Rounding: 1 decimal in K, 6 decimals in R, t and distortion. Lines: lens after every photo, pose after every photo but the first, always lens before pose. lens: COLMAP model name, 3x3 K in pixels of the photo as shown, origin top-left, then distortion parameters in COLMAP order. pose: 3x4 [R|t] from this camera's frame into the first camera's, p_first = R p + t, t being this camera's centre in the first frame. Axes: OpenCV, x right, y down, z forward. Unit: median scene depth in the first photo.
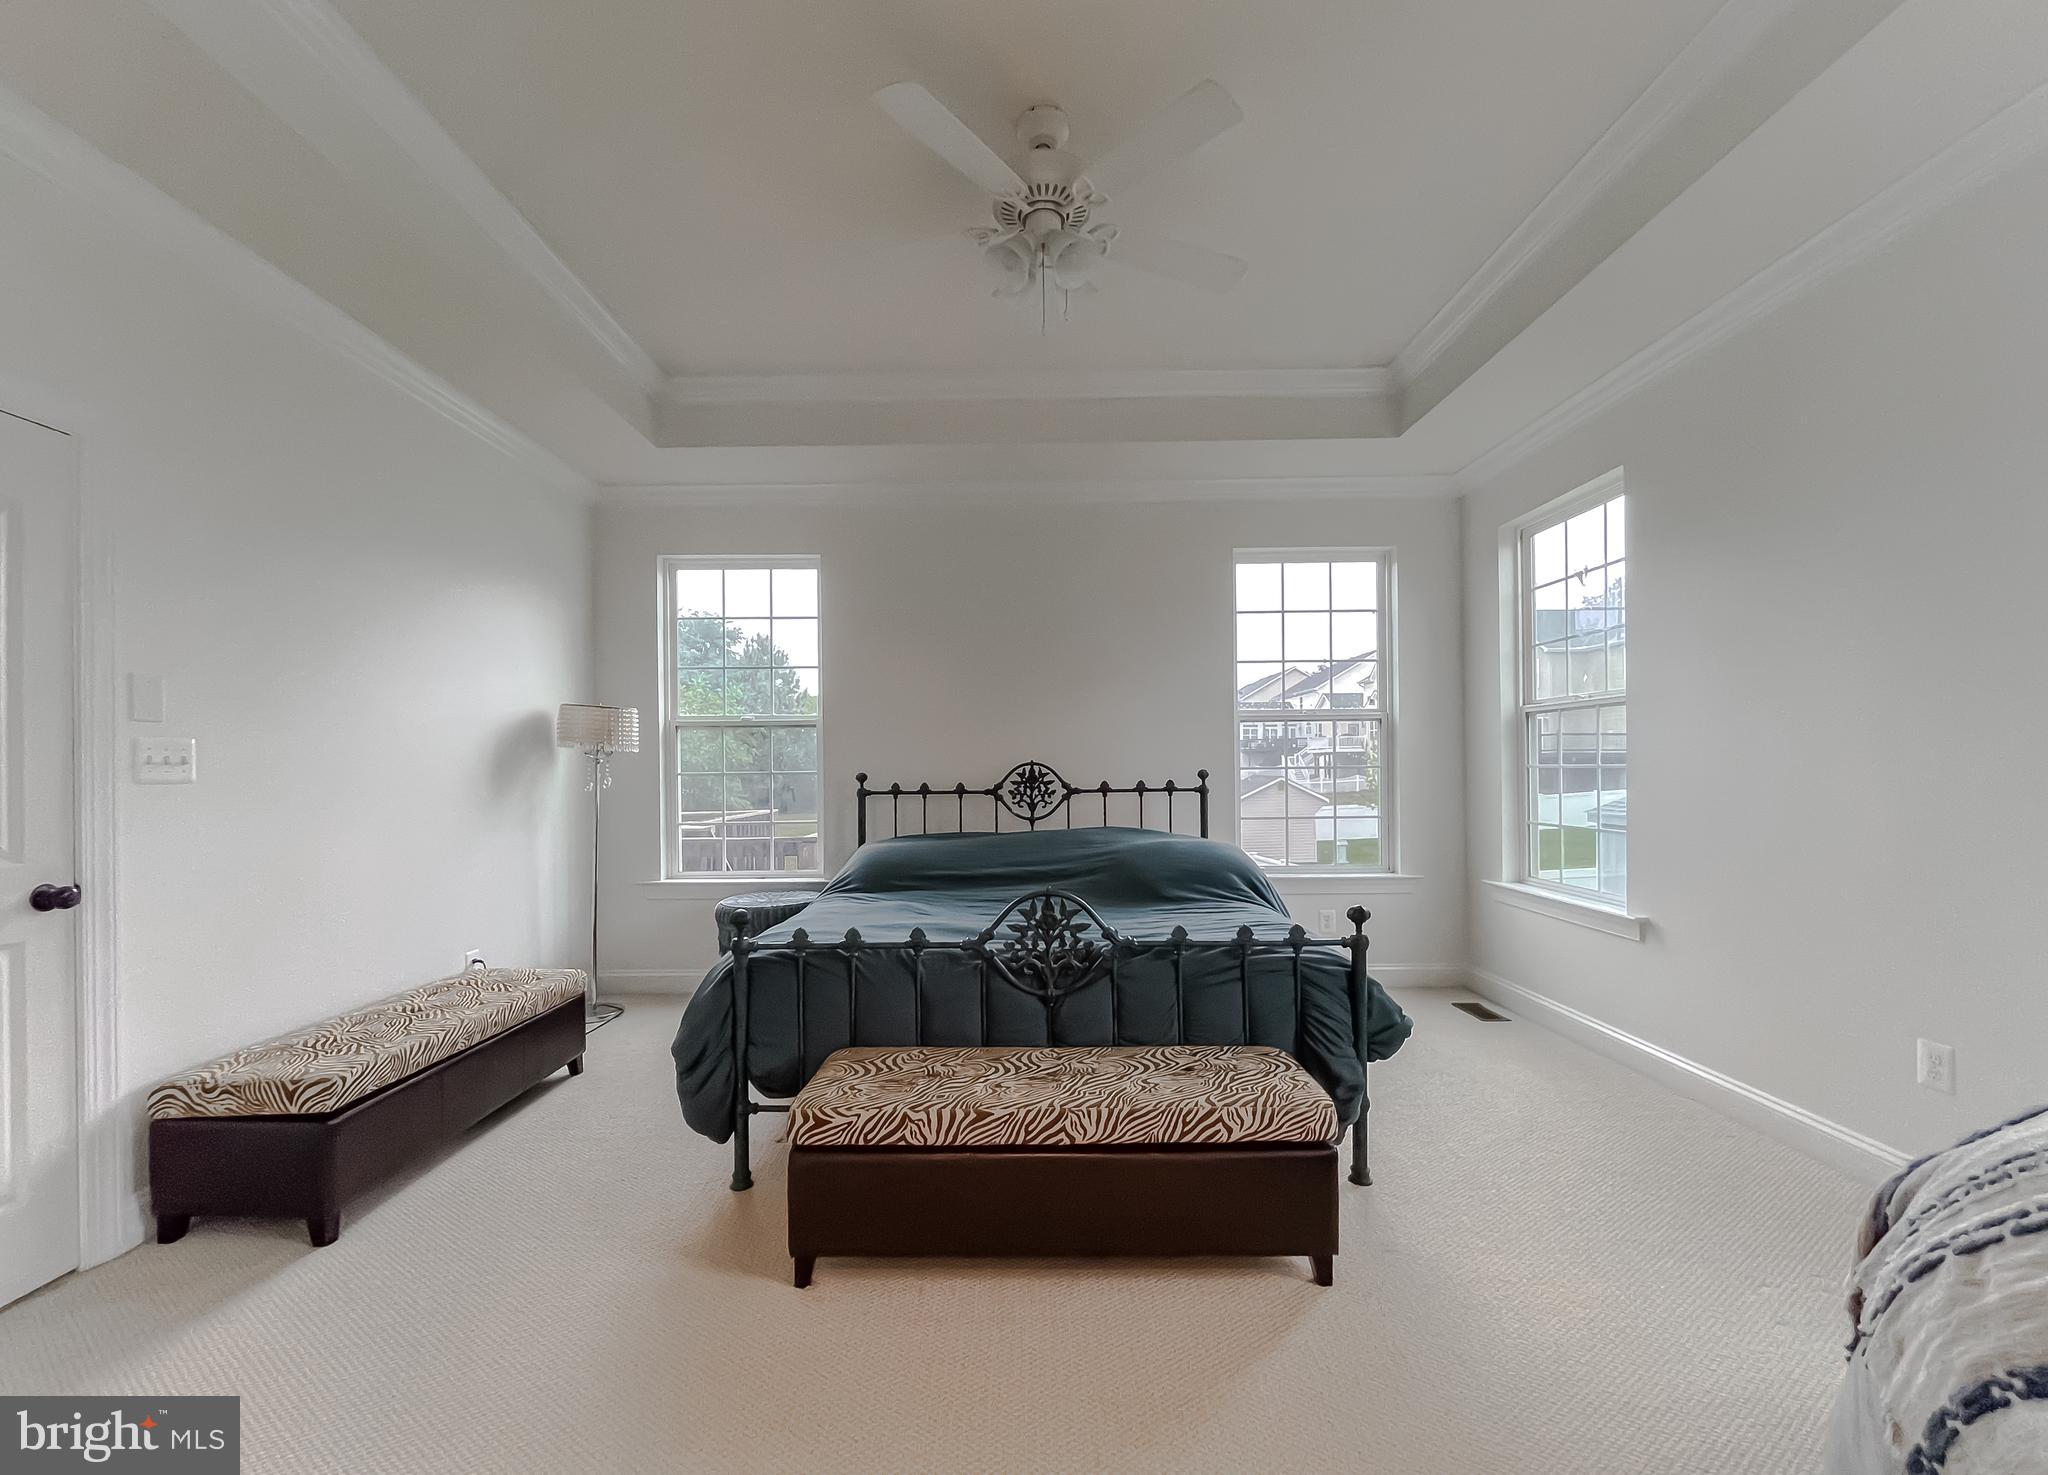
lens RADIAL K [[863.7, 0, 1015.1], [0, 863.7, 777.8], [0, 0, 1]] dist [0.000054, 0.000008]
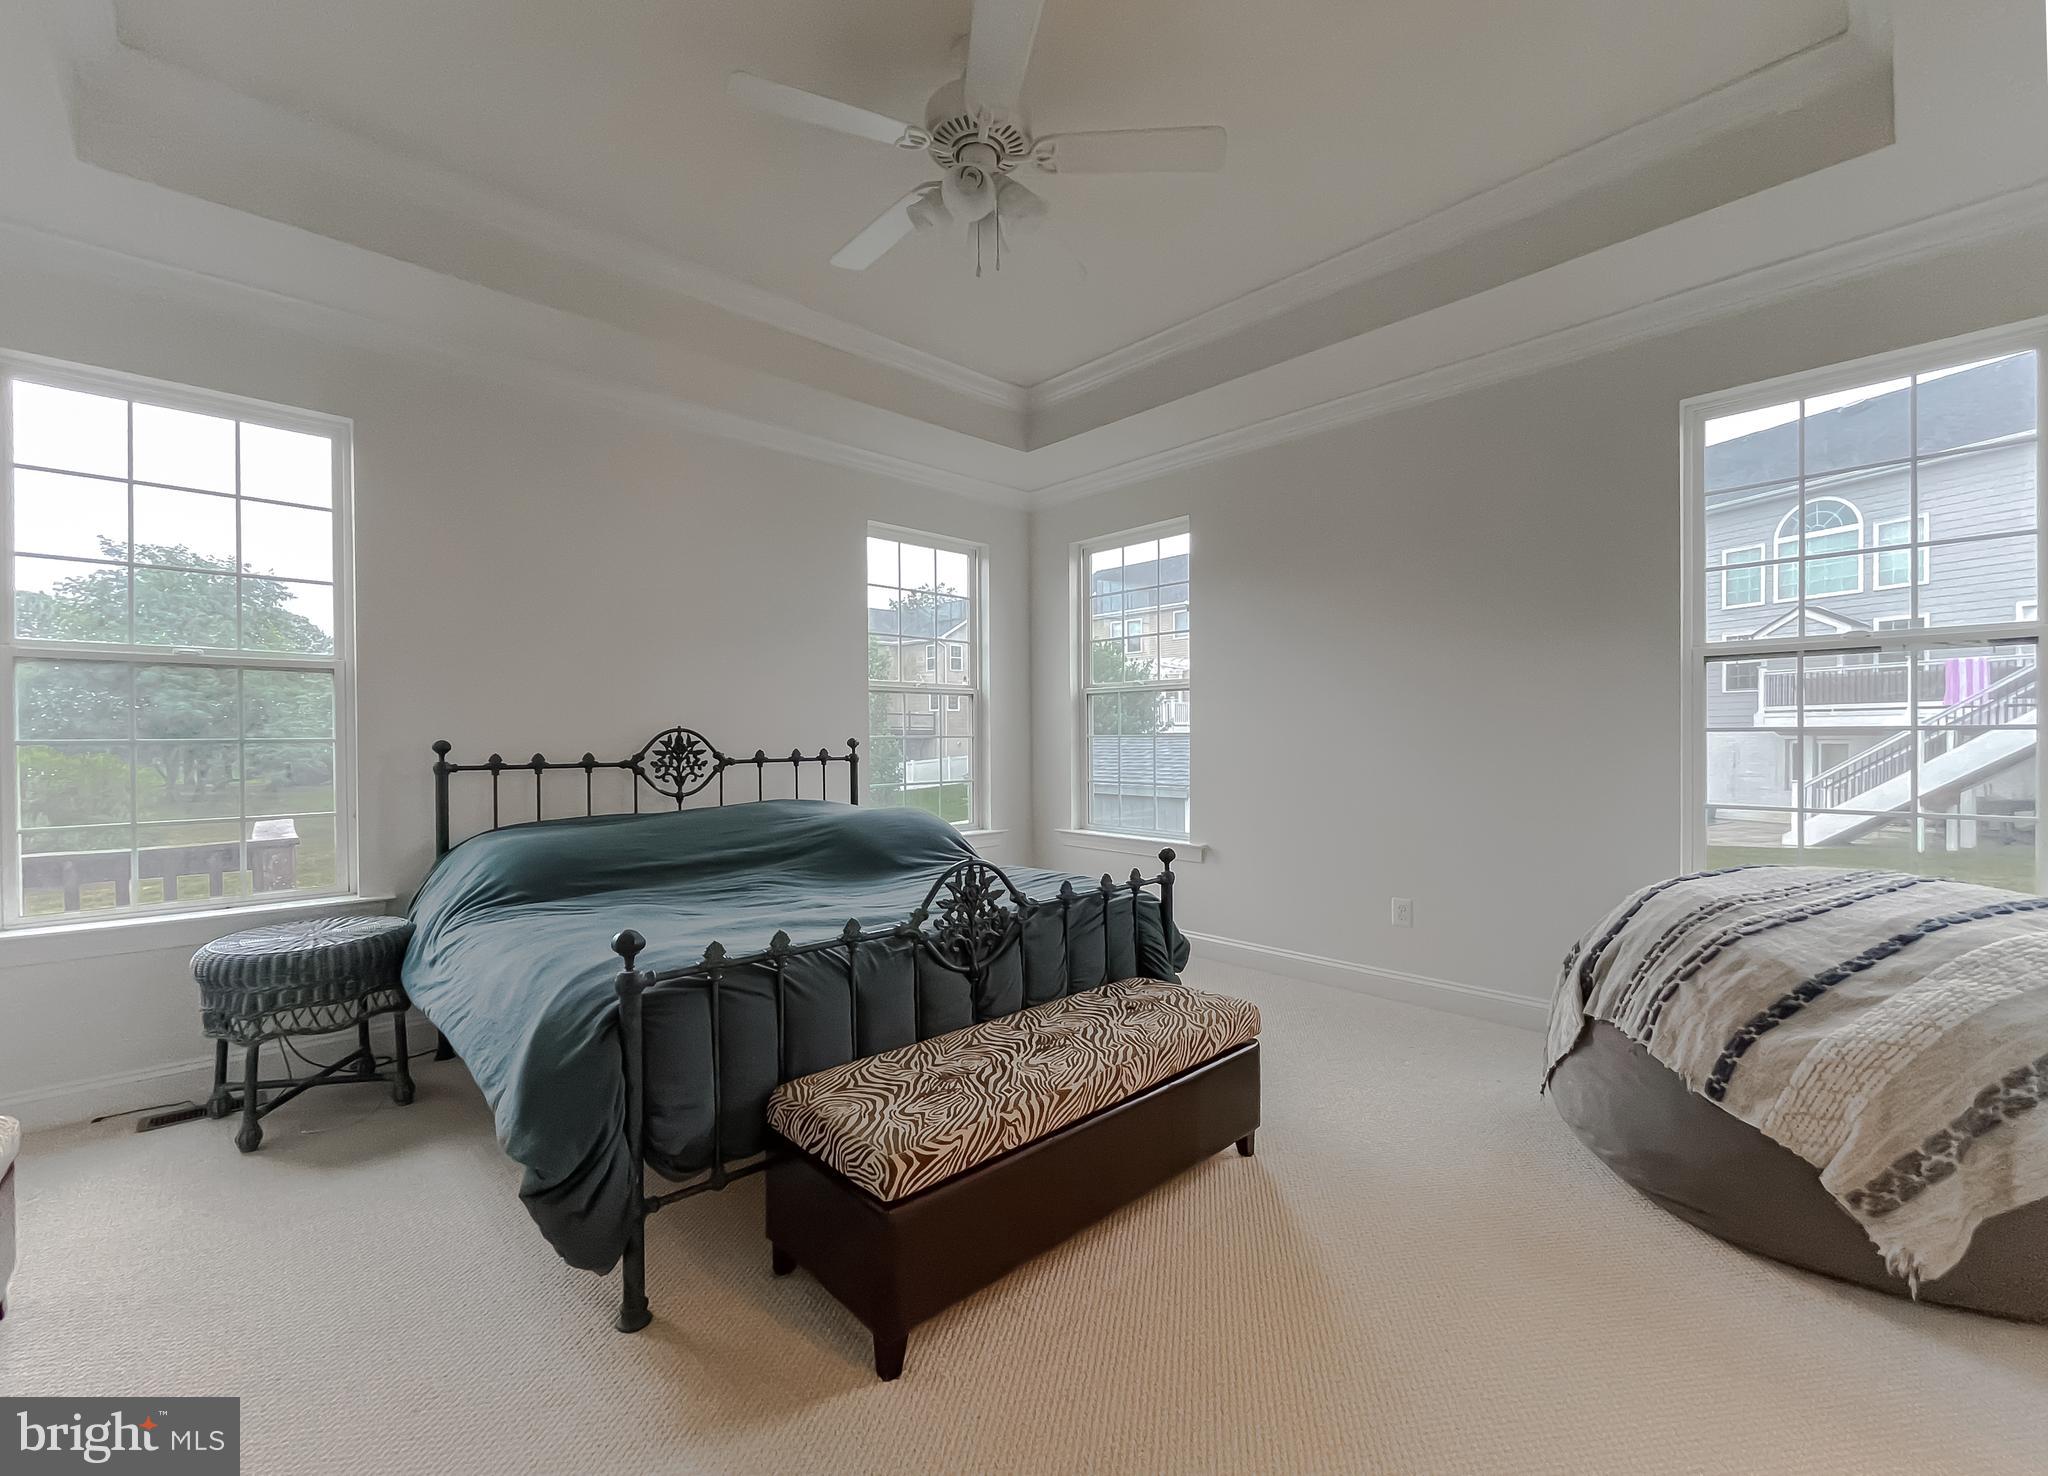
lens RADIAL K [[853.1, 0, 1023.5], [0, 853.1, 747.5], [0, 0, 1]] dist [0.000347, 0.000264]
pose [[0.720895, -0.003185, 0.693037, -0.358265], [0.007434, 0.999967, -0.003137, 0.006553], [-0.693004, 0.007414, 0.720895, 0.176837]]
